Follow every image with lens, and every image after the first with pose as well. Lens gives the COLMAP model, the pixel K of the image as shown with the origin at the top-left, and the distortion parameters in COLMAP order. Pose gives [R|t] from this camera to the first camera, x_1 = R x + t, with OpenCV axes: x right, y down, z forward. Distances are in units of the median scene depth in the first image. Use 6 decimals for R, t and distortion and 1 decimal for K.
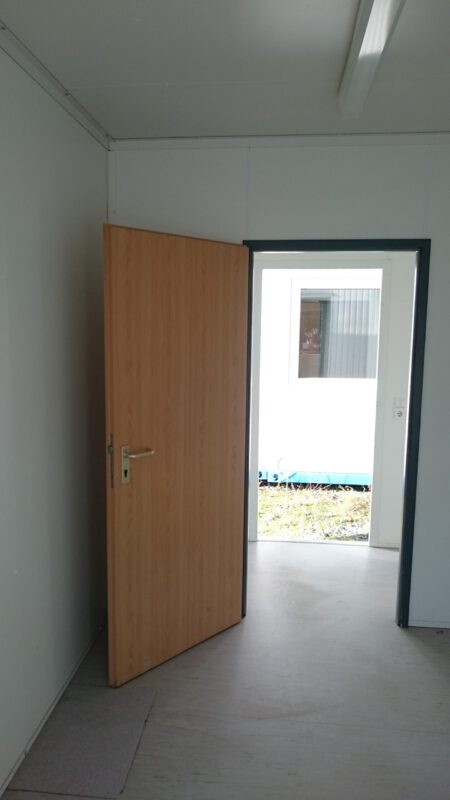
lens RADIAL K [[576.9, 0, 217.6], [0, 576.9, 400.4], [0, 0, 1]] dist [0.008350, -0.002533]
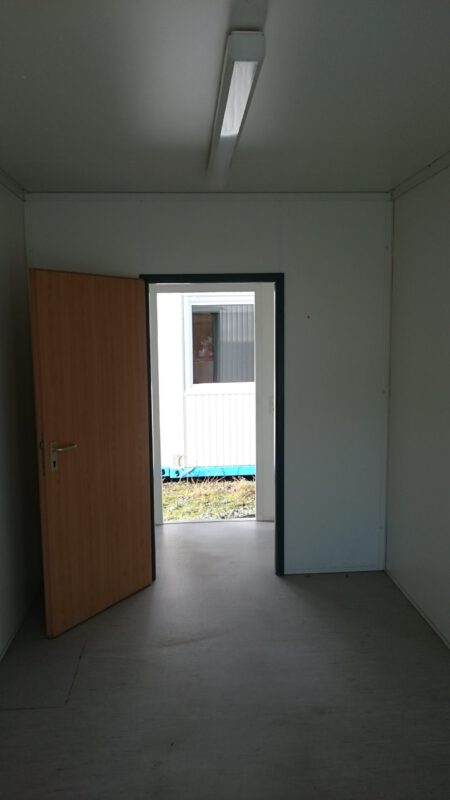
lens RADIAL K [[576.9, 0, 217.6], [0, 576.9, 400.4], [0, 0, 1]] dist [0.008350, -0.002533]
pose [[0.984244, -0.044446, 0.171137, -0.013413], [0.046844, 0.998852, -0.009997, 0.012684], [-0.170496, 0.017856, 0.985197, -0.216504]]
